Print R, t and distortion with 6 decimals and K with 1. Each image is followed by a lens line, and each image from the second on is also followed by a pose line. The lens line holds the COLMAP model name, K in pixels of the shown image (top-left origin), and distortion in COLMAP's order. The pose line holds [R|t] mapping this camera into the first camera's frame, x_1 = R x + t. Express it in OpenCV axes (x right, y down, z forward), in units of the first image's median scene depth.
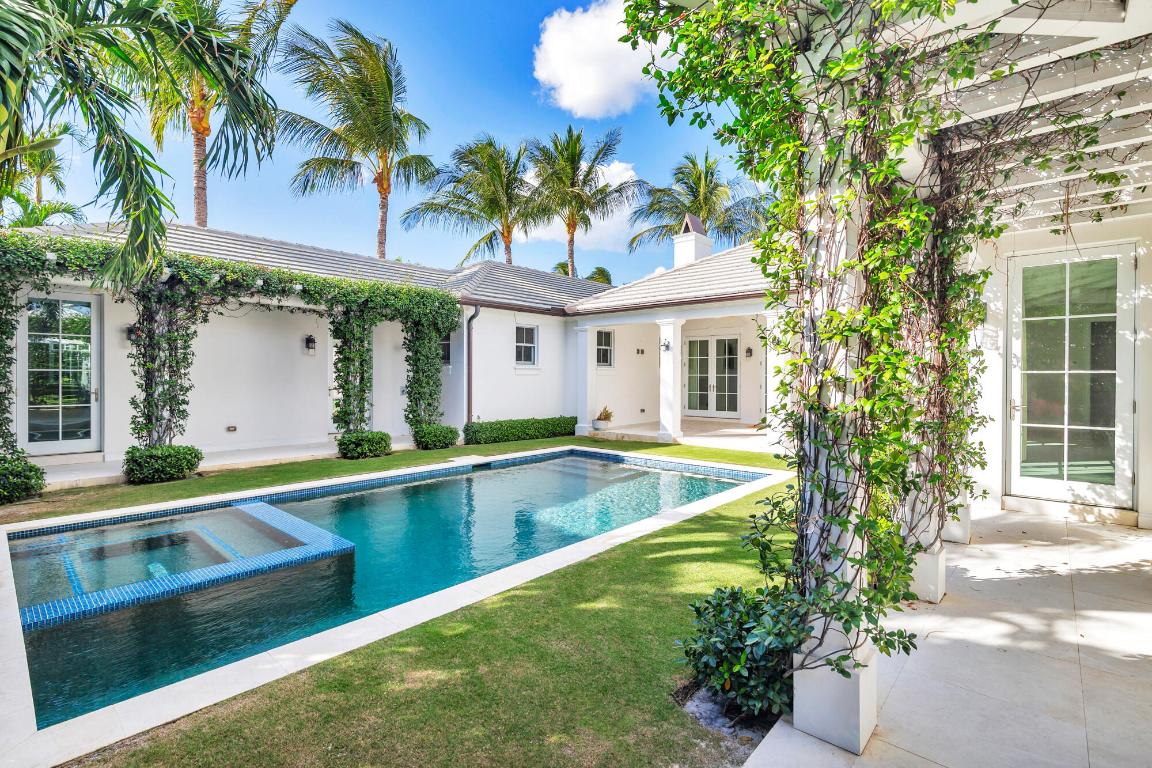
lens RADIAL K [[528.8, 0, 576.0], [0, 528.8, 384.0], [0, 0, 1]] dist [-0.000851, -0.000485]
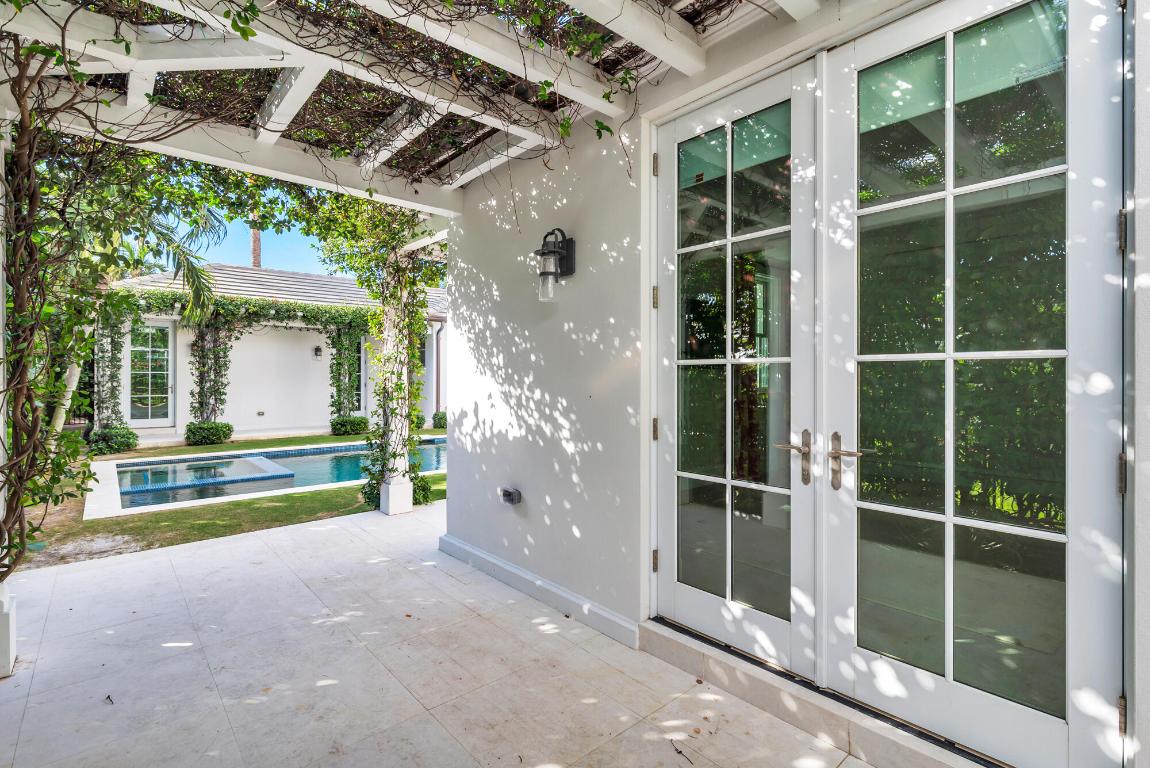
lens RADIAL K [[538.6, 0, 573.7], [0, 538.6, 380.3], [0, 0, 1]] dist [-0.000226, 0.000188]
pose [[0.991943, 0.000573, -0.126684, 0.433532], [-0.001278, 0.999984, -0.005481, 0.003966], [0.126679, 0.005599, 0.991928, -0.385891]]
